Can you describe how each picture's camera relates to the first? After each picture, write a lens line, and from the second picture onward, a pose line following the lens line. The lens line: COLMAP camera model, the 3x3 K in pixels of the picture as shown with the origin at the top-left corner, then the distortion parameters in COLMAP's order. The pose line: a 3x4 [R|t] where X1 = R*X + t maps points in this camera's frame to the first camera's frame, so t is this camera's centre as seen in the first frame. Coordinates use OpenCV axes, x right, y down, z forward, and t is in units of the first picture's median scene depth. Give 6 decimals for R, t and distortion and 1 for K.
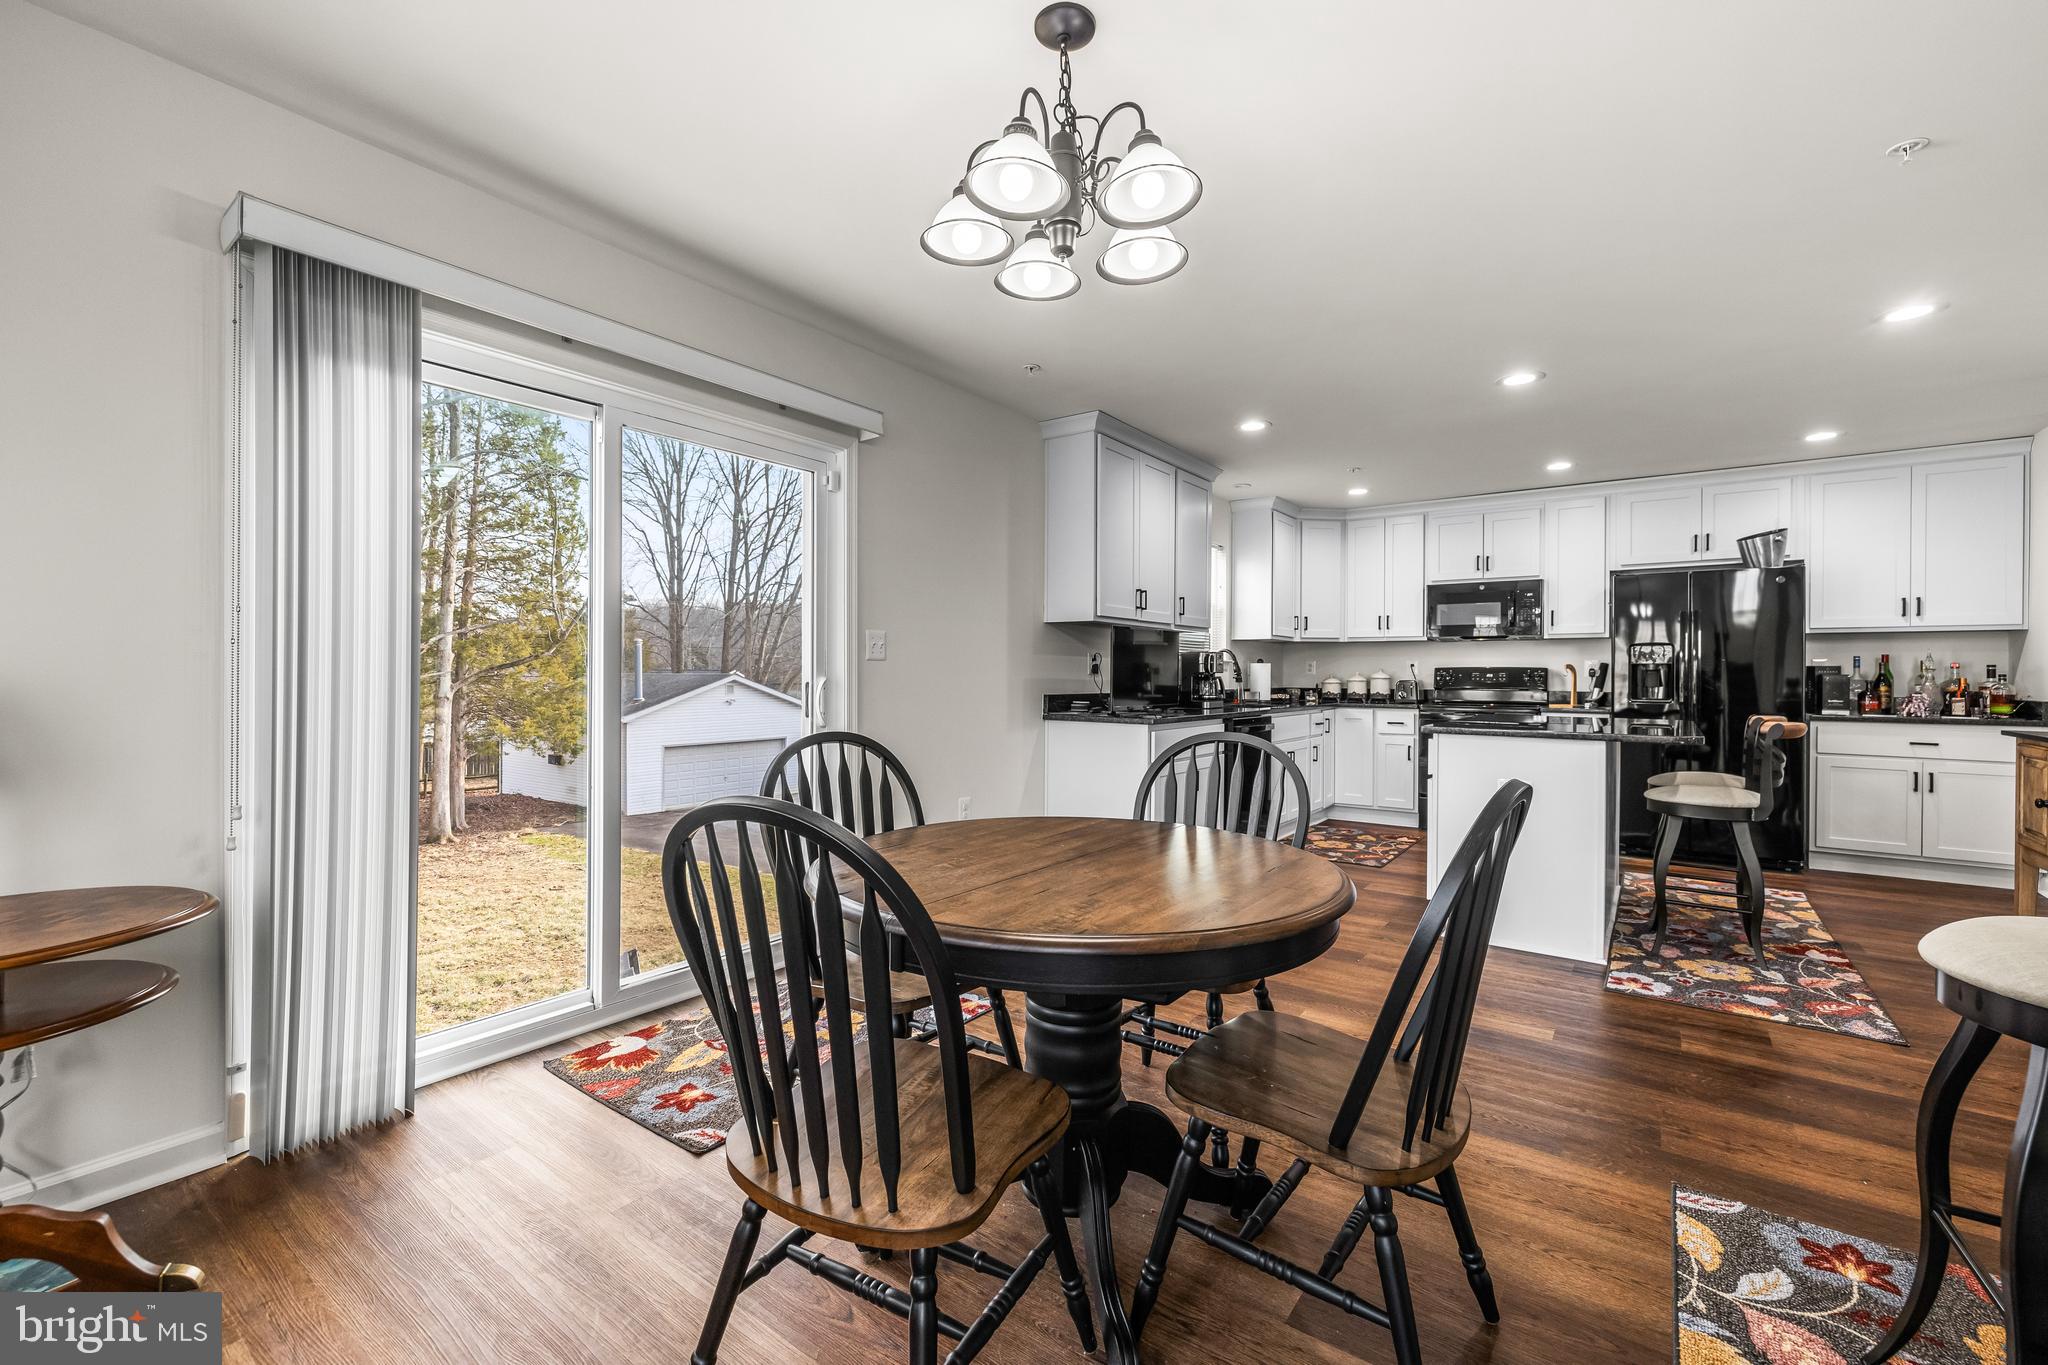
lens RADIAL K [[863.0, 0, 1014.7], [0, 863.0, 674.2], [0, 0, 1]] dist [0.001482, 0.000315]
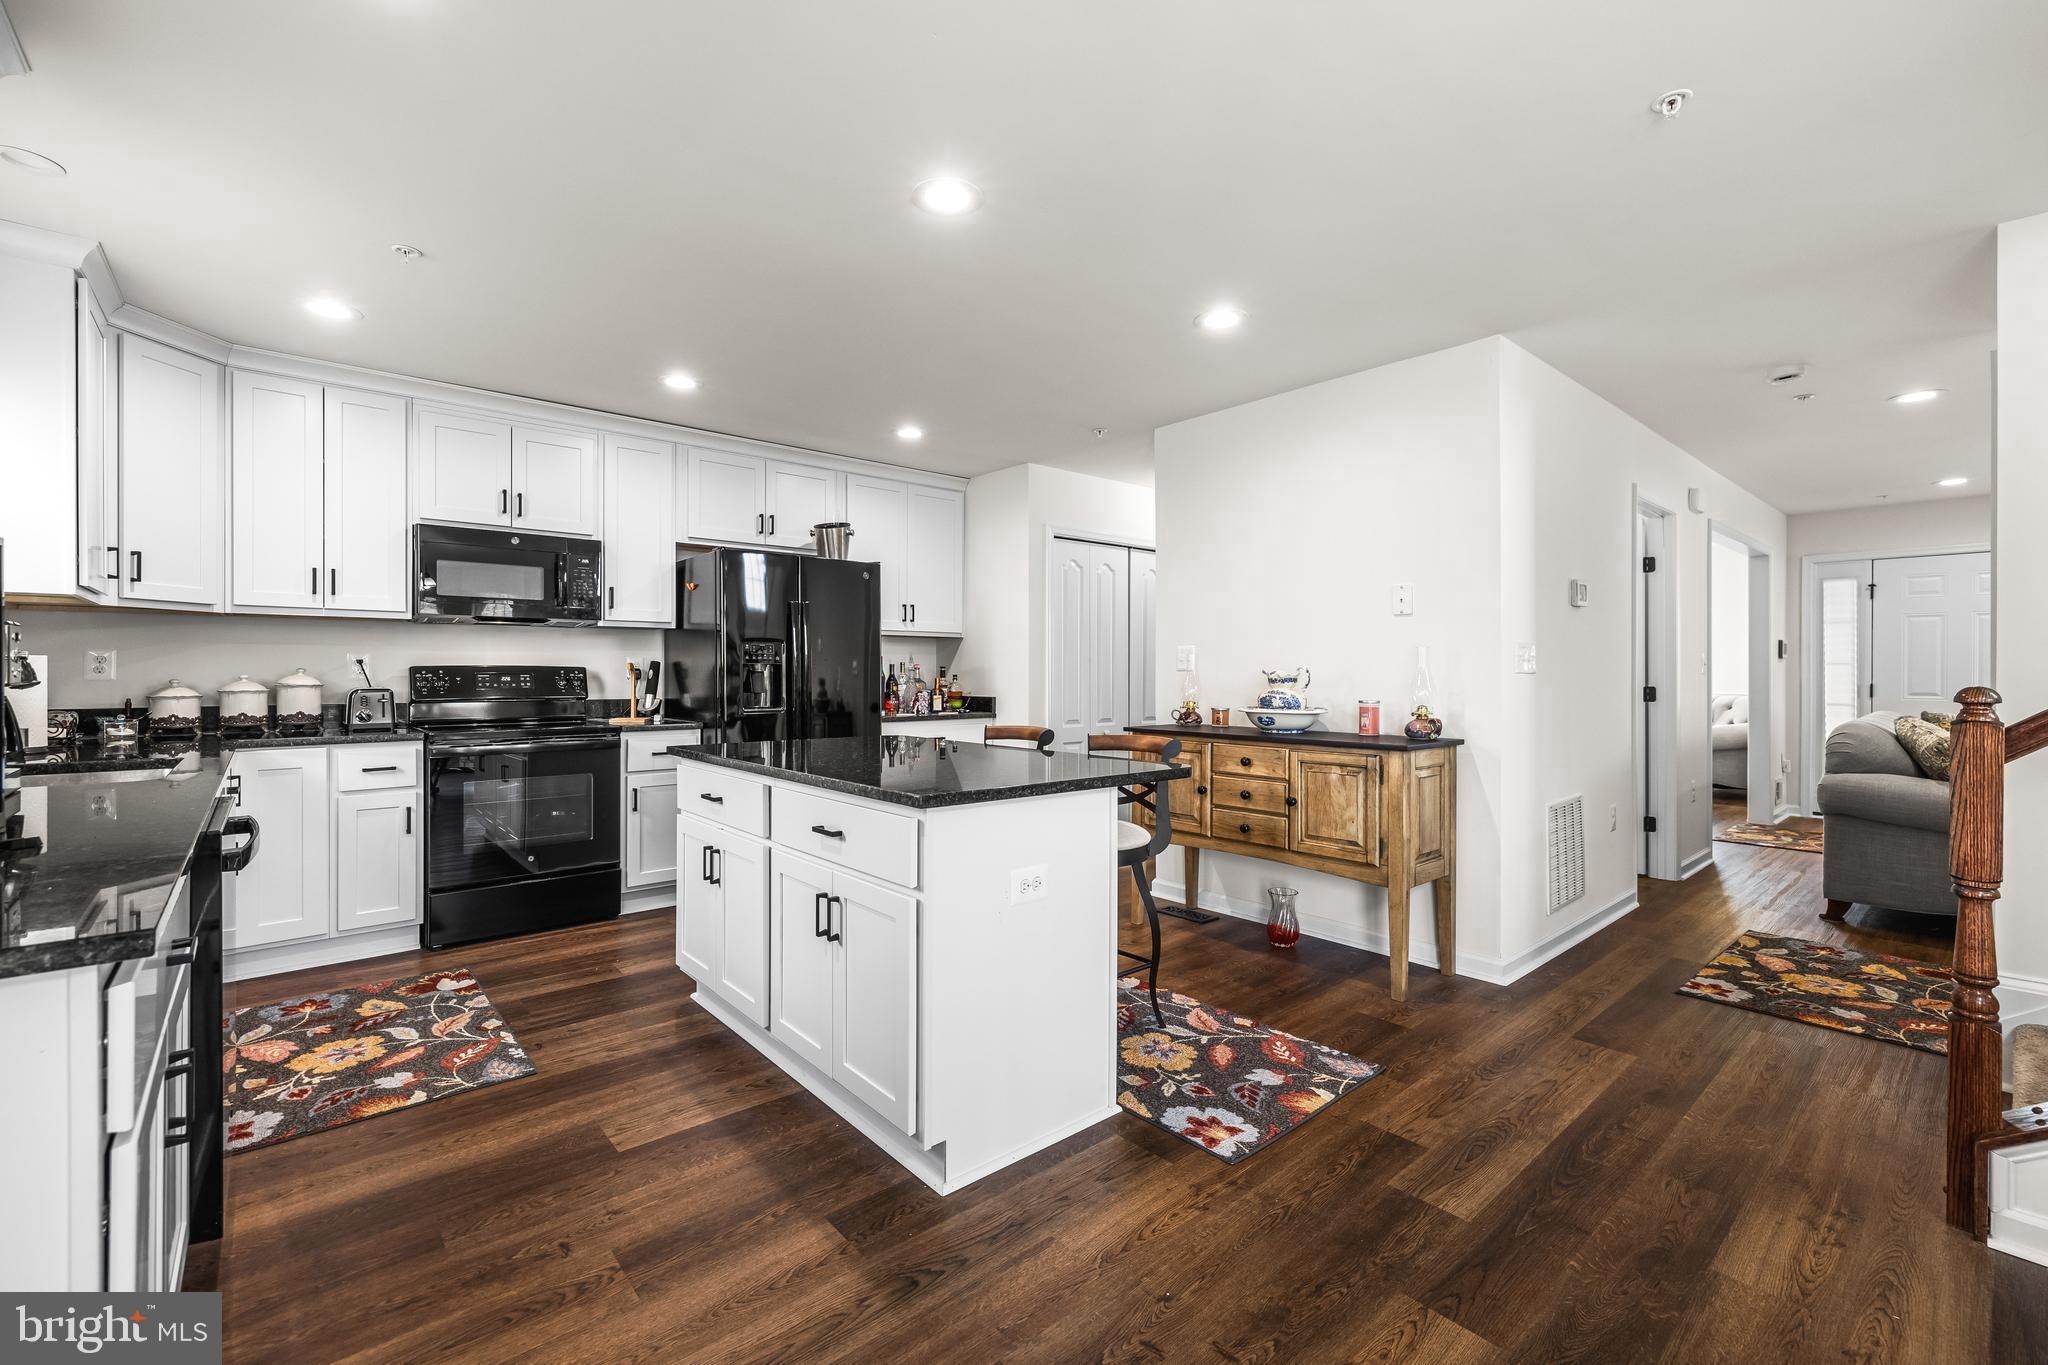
lens RADIAL K [[863.0, 0, 1013.3], [0, 863.0, 678.4], [0, 0, 1]] dist [0.001482, 0.000315]
pose [[0.223577, -0.011624, 0.974617, 0.002907], [-0.000899, 0.999926, 0.012132, -0.007443], [-0.974686, -0.003589, 0.223550, 0.523378]]
